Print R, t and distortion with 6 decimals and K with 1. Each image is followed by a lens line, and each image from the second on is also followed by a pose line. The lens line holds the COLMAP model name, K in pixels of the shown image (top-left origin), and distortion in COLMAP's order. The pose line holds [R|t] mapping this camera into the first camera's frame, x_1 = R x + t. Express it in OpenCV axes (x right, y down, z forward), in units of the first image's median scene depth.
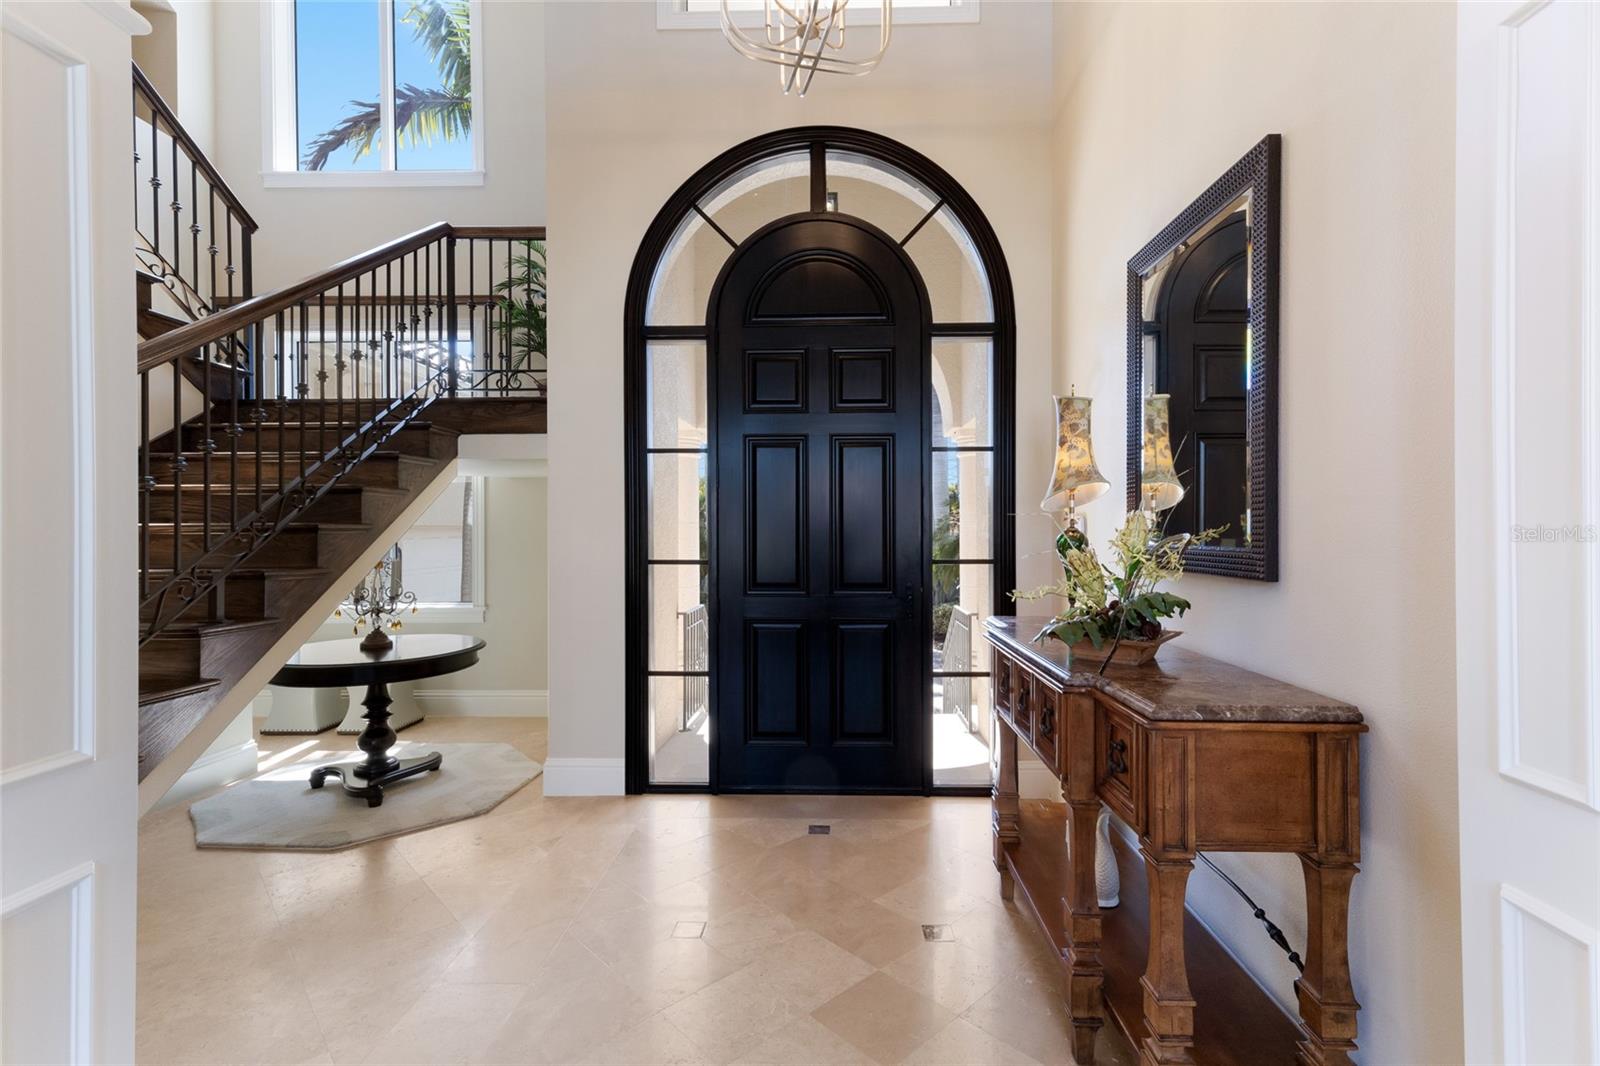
lens RADIAL K [[728.3, 0, 805.0], [0, 728.3, 533.7], [0, 0, 1]] dist [0.018119, -0.000005]
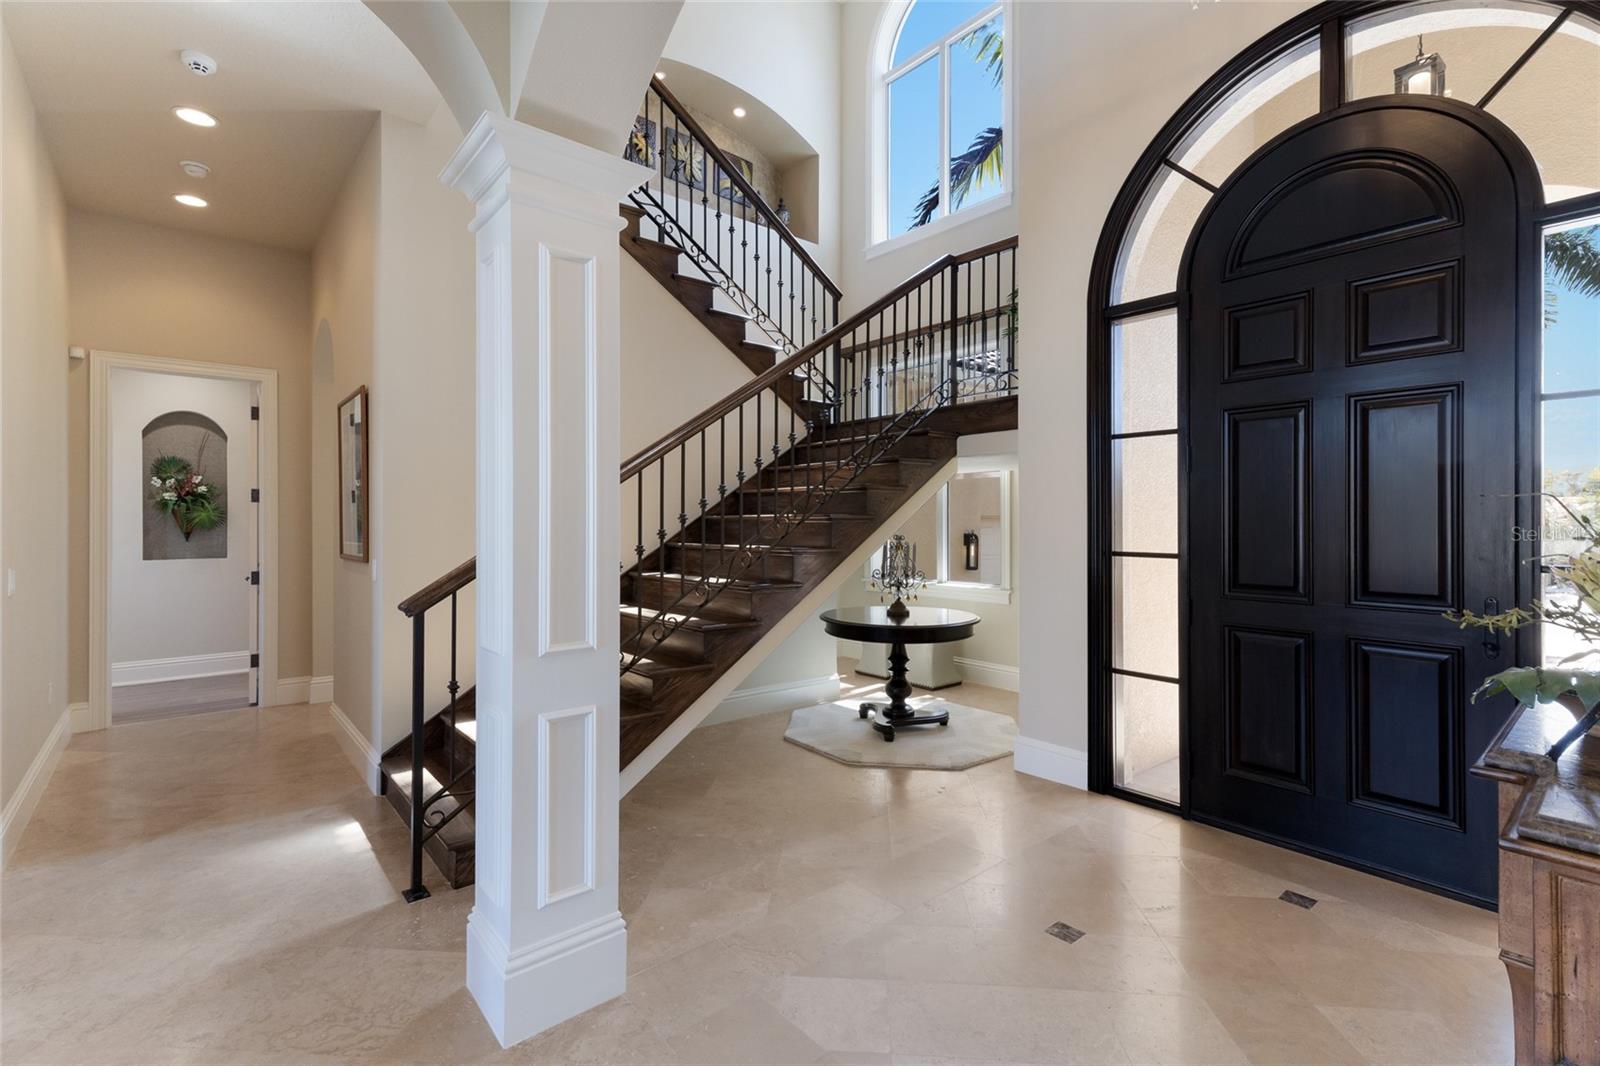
lens RADIAL K [[728.3, 0, 800.0], [0, 728.3, 523.2], [0, 0, 1]] dist [0.018119, -0.000005]
pose [[0.667746, 0.005404, -0.744370, 0.221870], [-0.003465, 0.999985, 0.004151, -0.003290], [0.744381, -0.000193, 0.667755, 0.057292]]
